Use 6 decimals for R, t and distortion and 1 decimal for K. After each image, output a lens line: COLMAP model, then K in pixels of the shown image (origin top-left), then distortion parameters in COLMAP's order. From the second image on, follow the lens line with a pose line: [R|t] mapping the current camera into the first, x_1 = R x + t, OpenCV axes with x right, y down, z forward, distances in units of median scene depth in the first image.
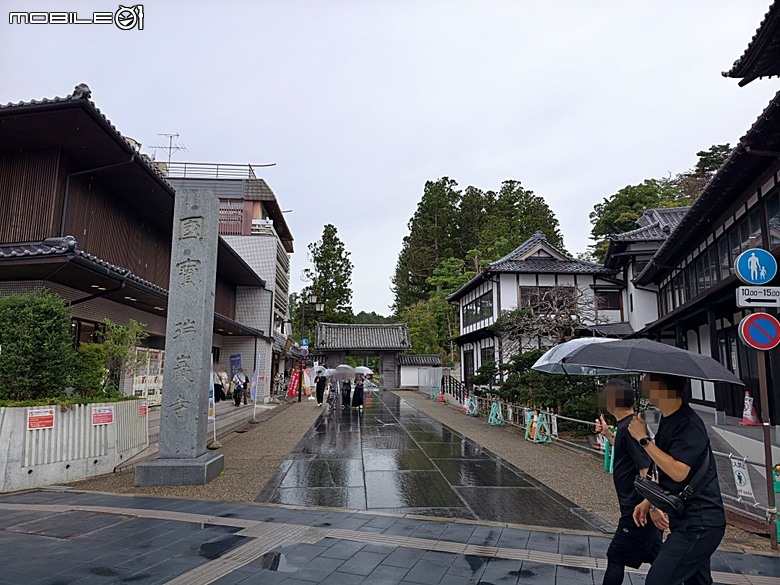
lens RADIAL K [[568.3, 0, 390.0], [0, 568.3, 292.5], [0, 0, 1]] dist [0.002619, 0.000061]
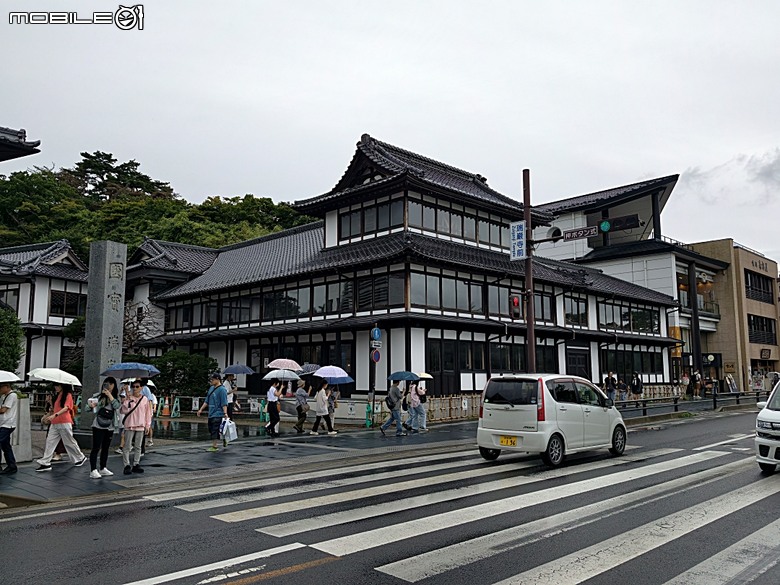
lens RADIAL K [[648.8, 0, 390.0], [0, 648.8, 292.5], [0, 0, 1]] dist [-0.002530, -0.000794]
pose [[0.465628, 0.115834, 0.877367, -0.523022], [-0.135988, 0.988988, -0.058401, -0.020891], [-0.874470, -0.092118, 0.476252, -0.135508]]
